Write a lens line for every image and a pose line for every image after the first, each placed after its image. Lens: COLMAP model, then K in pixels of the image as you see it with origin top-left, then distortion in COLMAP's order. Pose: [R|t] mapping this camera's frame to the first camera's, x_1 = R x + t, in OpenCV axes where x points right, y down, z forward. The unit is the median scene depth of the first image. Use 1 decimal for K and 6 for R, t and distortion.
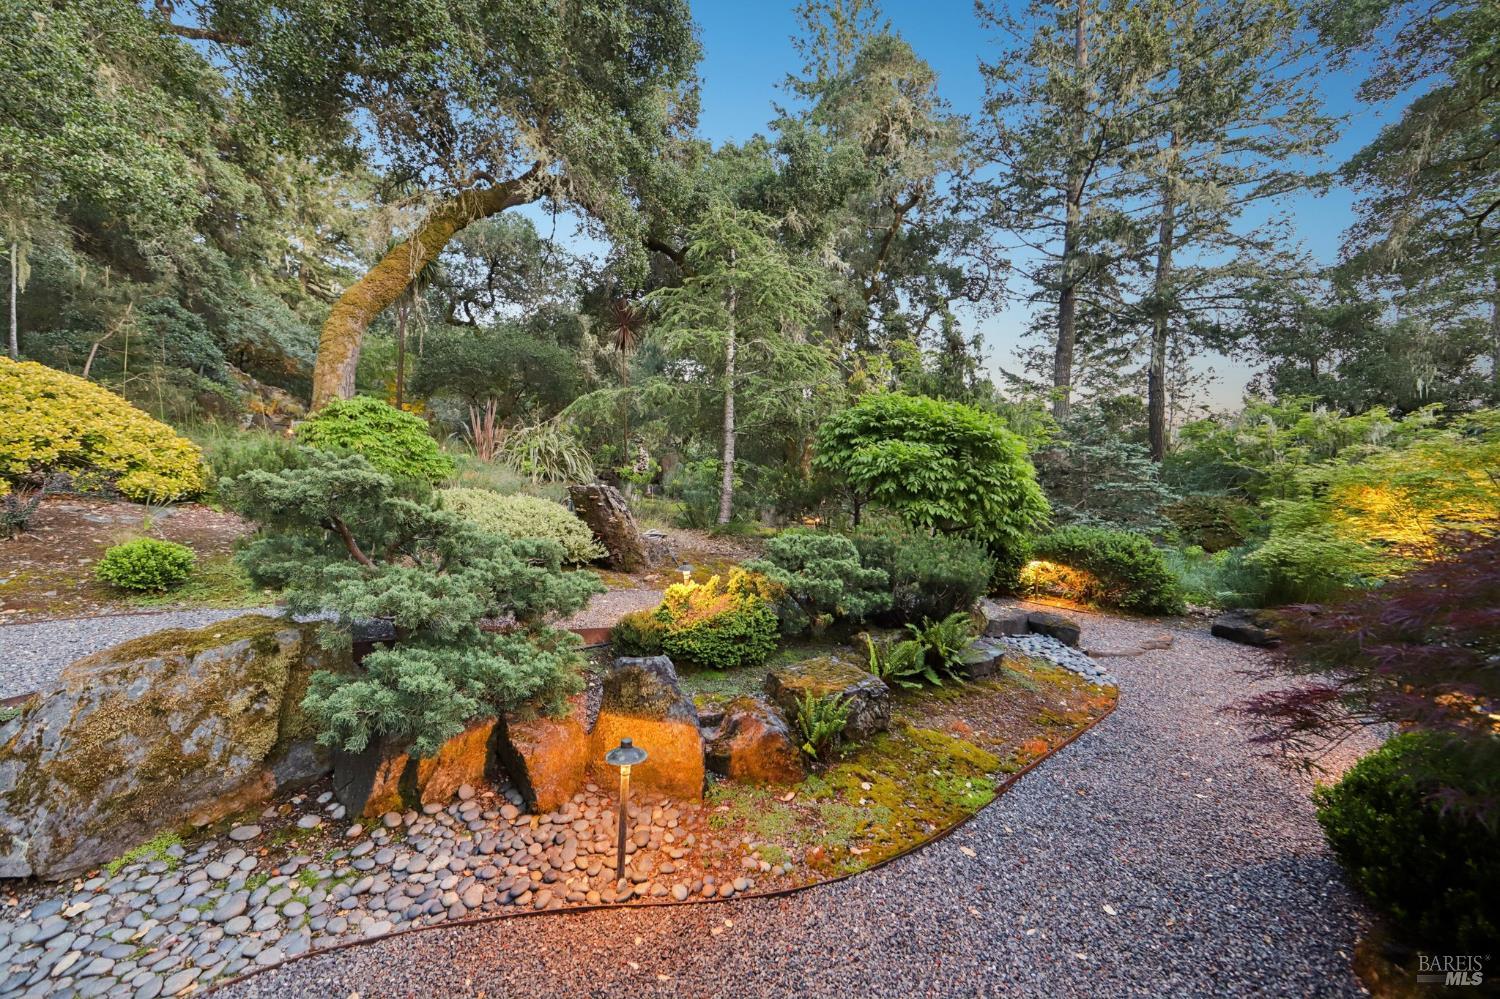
lens RADIAL K [[647.8, 0, 750.8], [0, 647.8, 520.3], [0, 0, 1]] dist [-0.015382, 0.000005]
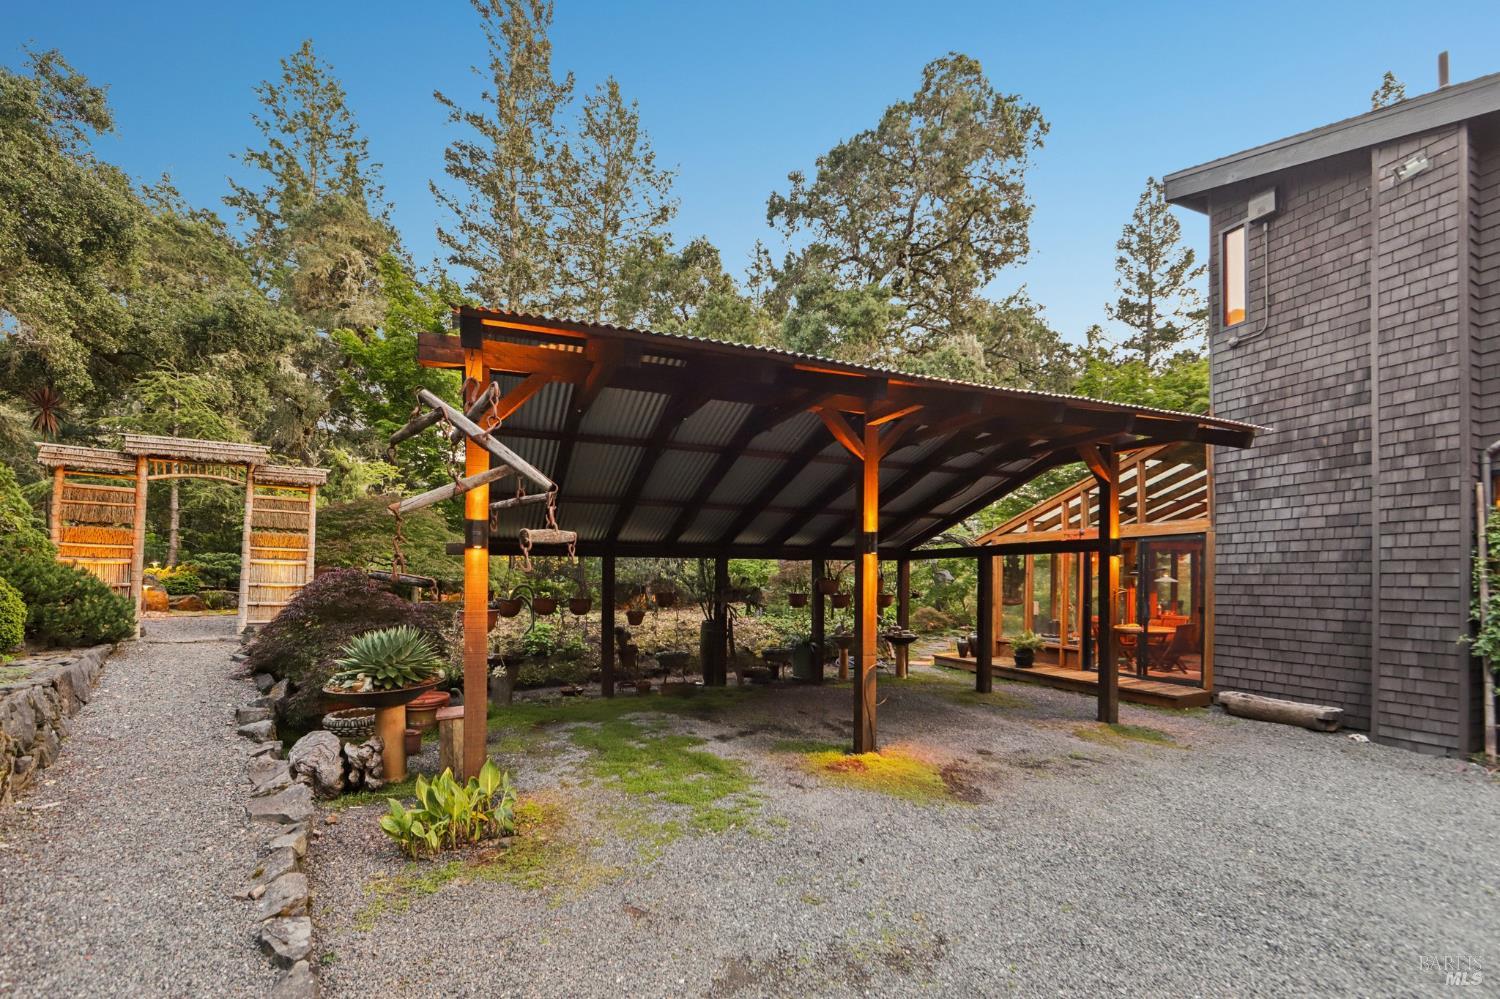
lens RADIAL K [[625.6, 0, 747.7], [0, 625.6, 565.6], [0, 0, 1]] dist [-0.000648, -0.000113]
pose [[0.757935, -0.012193, 0.652216, 0.032872], [0.051453, 0.997828, -0.041138, 0.144920], [-0.650298, 0.064739, 0.756916, -1.152976]]
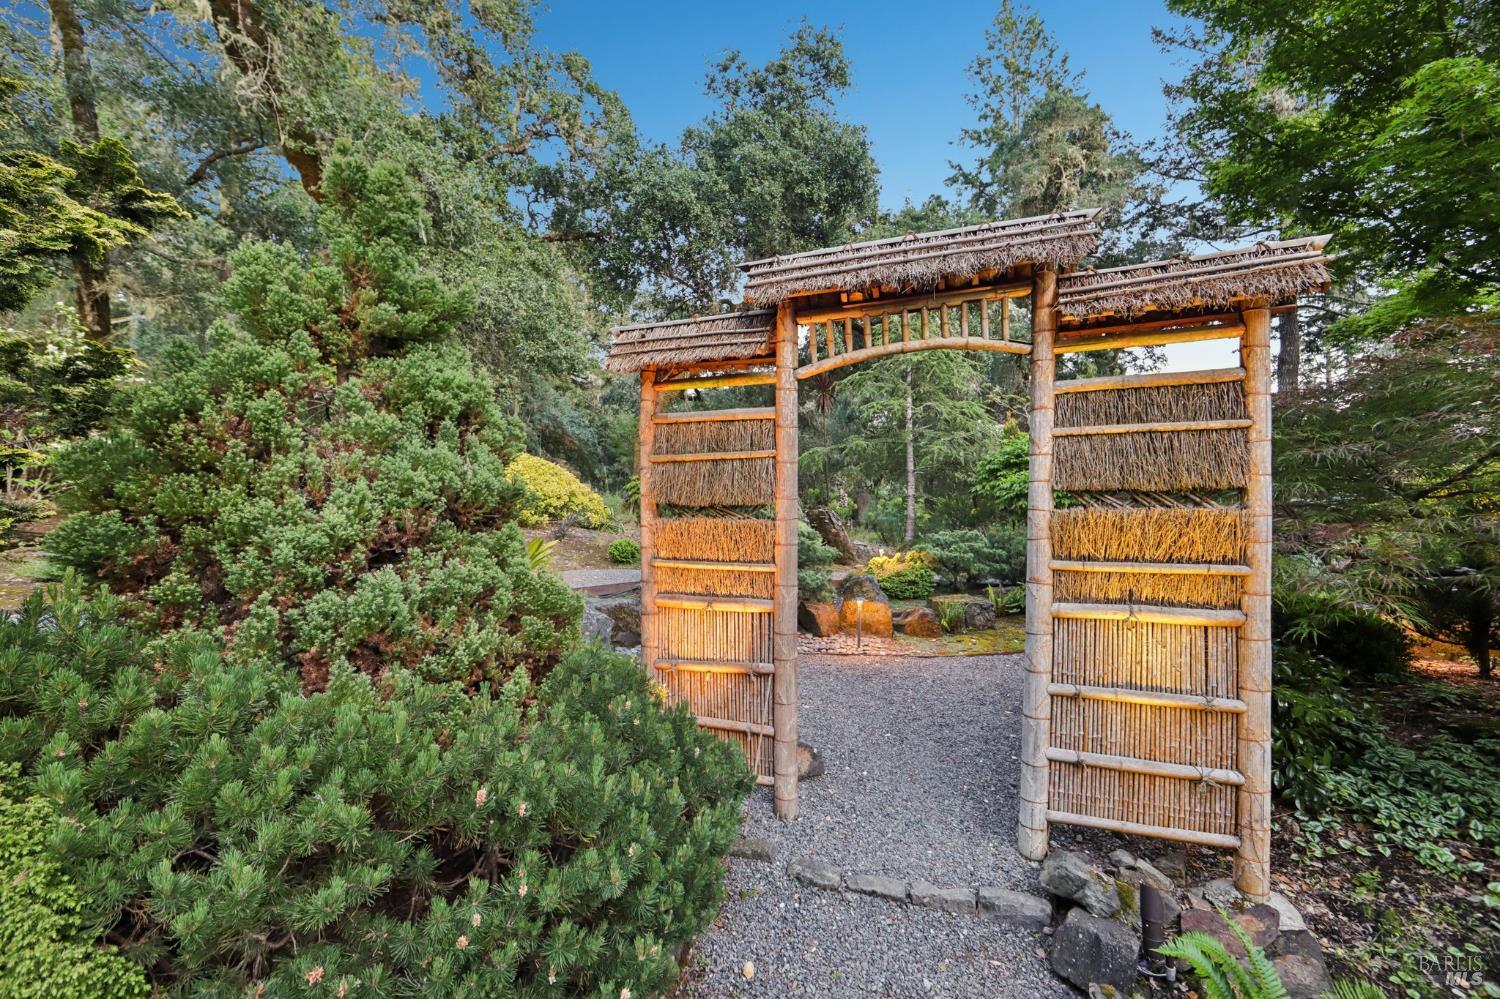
lens RADIAL K [[647.8, 0, 750.8], [0, 647.8, 520.3], [0, 0, 1]] dist [-0.015382, 0.000005]
pose [[0.956461, -0.039530, -0.289171, 0.035746], [0.019783, 0.997288, -0.070894, 0.052868], [0.291189, 0.062086, 0.954649, -0.381252]]
